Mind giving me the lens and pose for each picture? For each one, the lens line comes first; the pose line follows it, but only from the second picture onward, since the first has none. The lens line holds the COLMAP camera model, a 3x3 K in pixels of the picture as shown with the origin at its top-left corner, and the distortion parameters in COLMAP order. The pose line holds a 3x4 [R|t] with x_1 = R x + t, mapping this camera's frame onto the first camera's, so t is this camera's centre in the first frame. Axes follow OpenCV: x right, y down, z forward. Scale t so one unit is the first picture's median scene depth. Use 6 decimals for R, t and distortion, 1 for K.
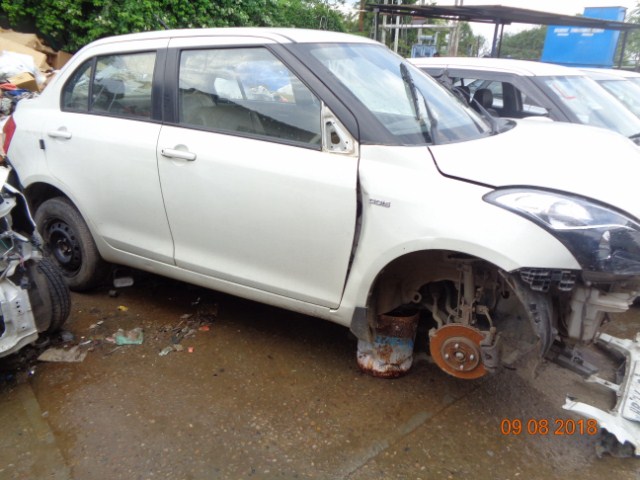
lens RADIAL K [[473.7, 0, 320.0], [0, 473.7, 240.0], [0, 0, 1]] dist [0.004233, -0.002705]
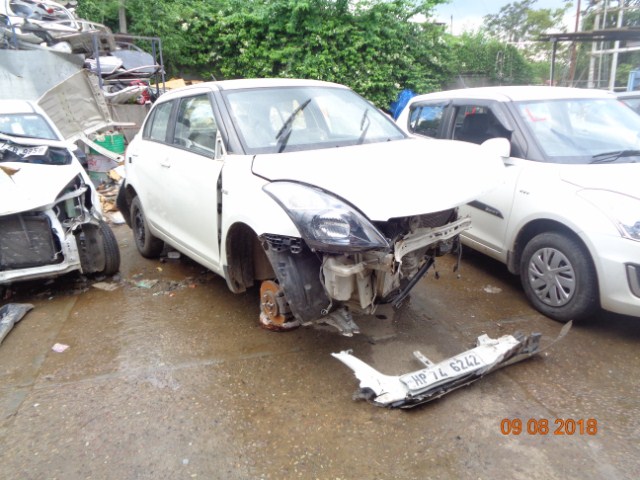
lens RADIAL K [[473.7, 0, 320.0], [0, 473.7, 240.0], [0, 0, 1]] dist [0.004233, -0.002705]
pose [[0.896085, 0.073859, -0.437695, 0.600707], [-0.106290, 0.993076, -0.050030, 0.065458], [0.430969, 0.091354, 0.897730, -0.116444]]
